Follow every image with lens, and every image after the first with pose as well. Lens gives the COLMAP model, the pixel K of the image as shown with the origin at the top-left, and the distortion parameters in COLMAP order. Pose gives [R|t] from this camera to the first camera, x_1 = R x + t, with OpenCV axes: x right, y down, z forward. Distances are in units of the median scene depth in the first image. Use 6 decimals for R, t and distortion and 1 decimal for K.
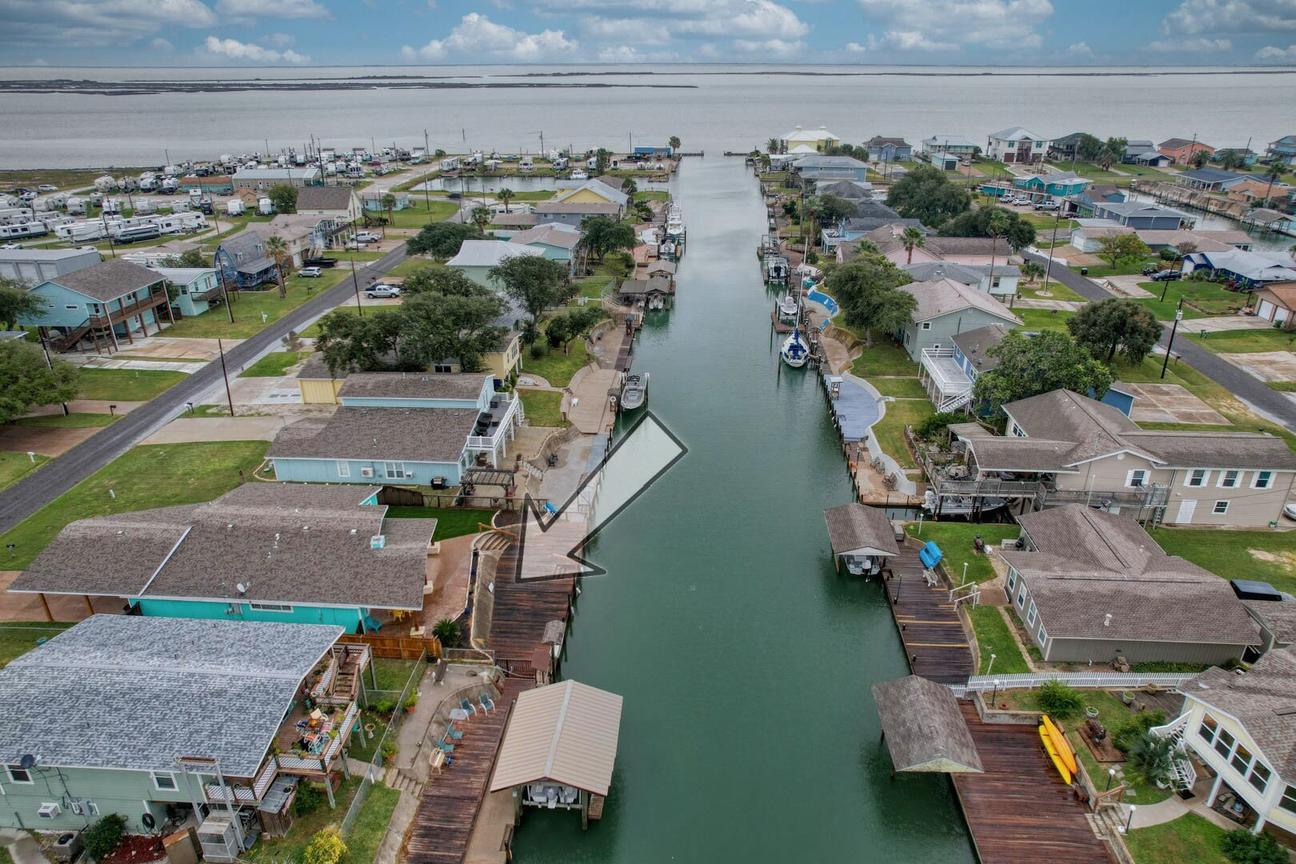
lens RADIAL K [[827.8, 0, 648.0], [0, 827.8, 432.0], [0, 0, 1]] dist [-0.083611, 0.078025]
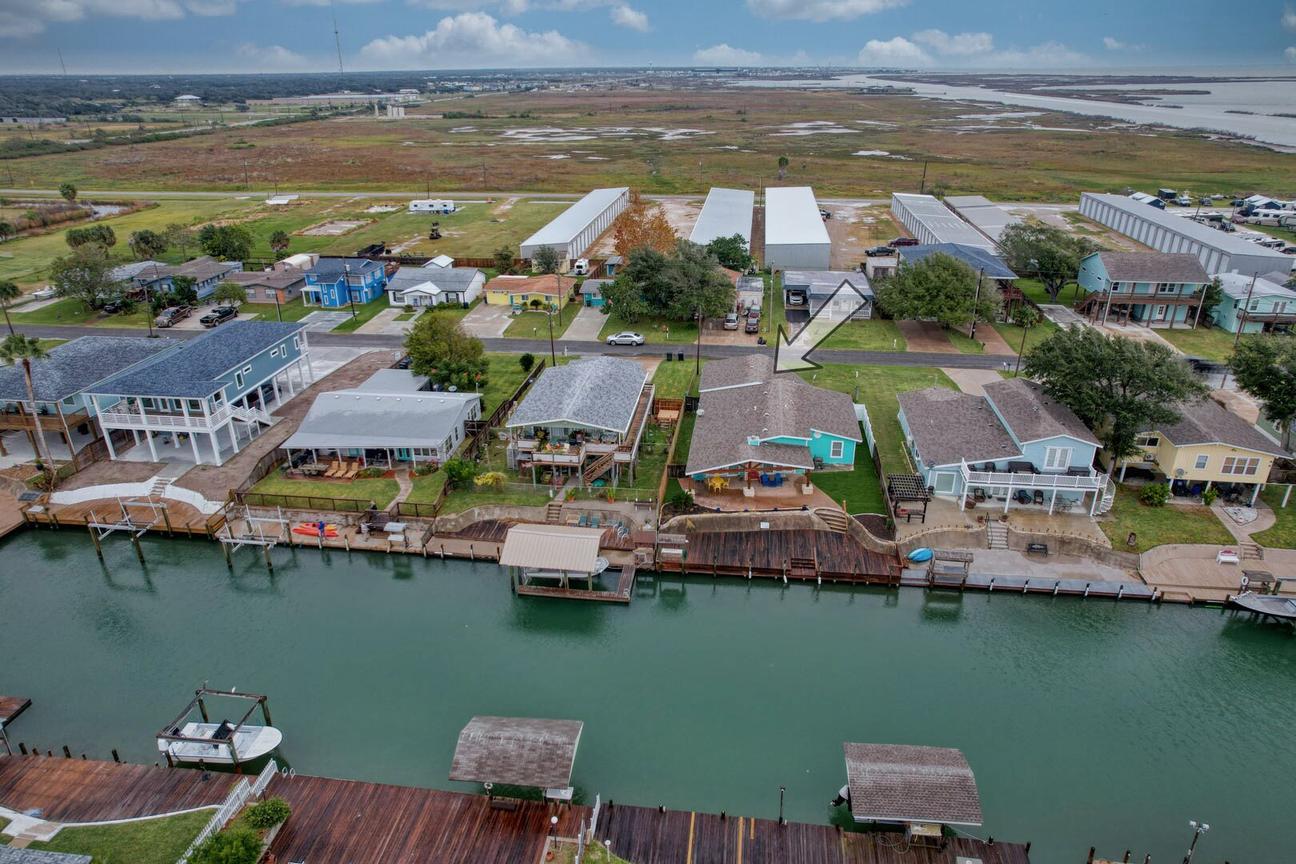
lens RADIAL K [[827.8, 0, 648.0], [0, 827.8, 432.0], [0, 0, 1]] dist [-0.083611, 0.078025]
pose [[-0.064982, 0.409811, -0.909853, 0.457189], [-0.405588, 0.822223, 0.399309, -0.174857], [0.911743, 0.394974, 0.112785, 0.378388]]
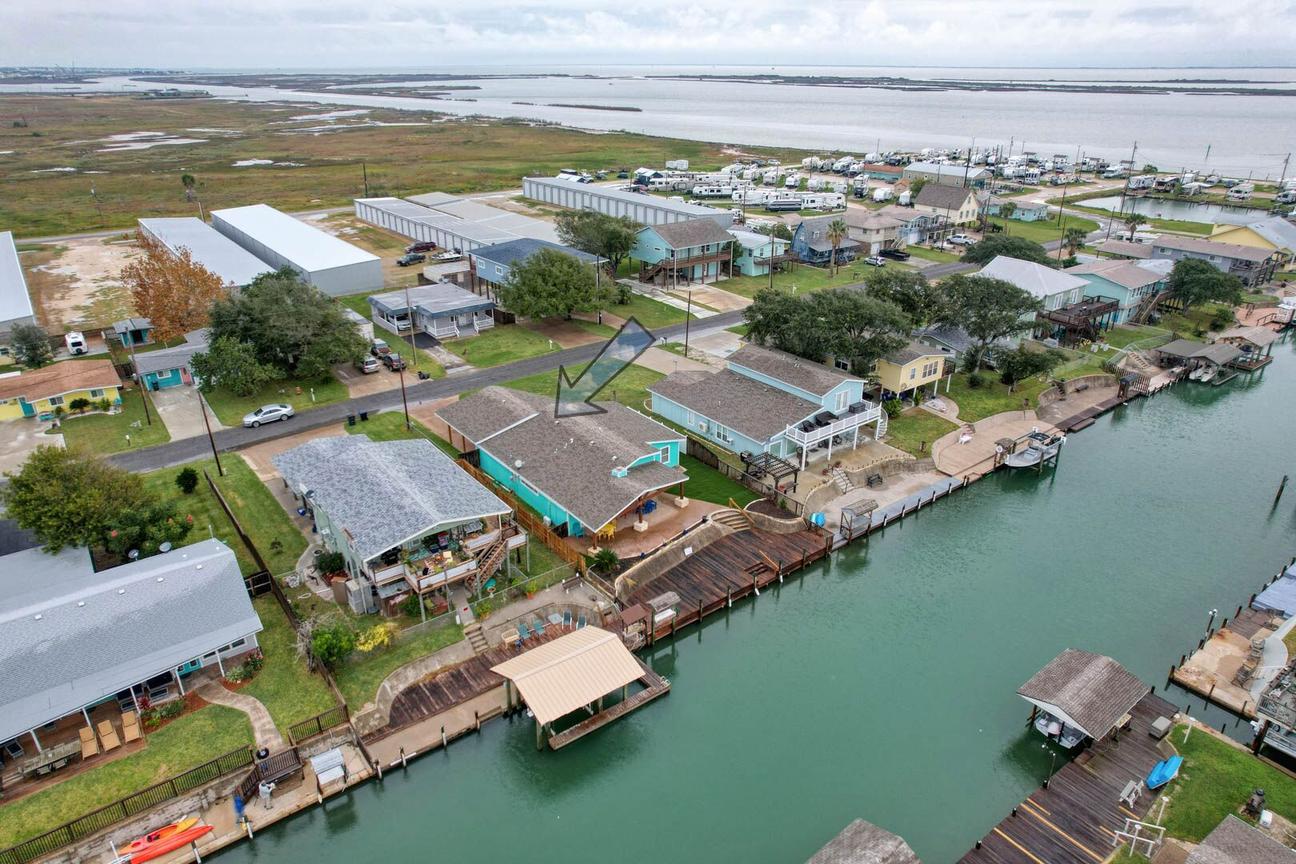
lens RADIAL K [[827.8, 0, 648.0], [0, 827.8, 432.0], [0, 0, 1]] dist [-0.083611, 0.078025]
pose [[0.656241, 0.311473, -0.687264, 0.263514], [-0.312032, 0.941319, 0.128665, -0.045139], [0.687010, 0.130013, 0.714922, 0.097262]]
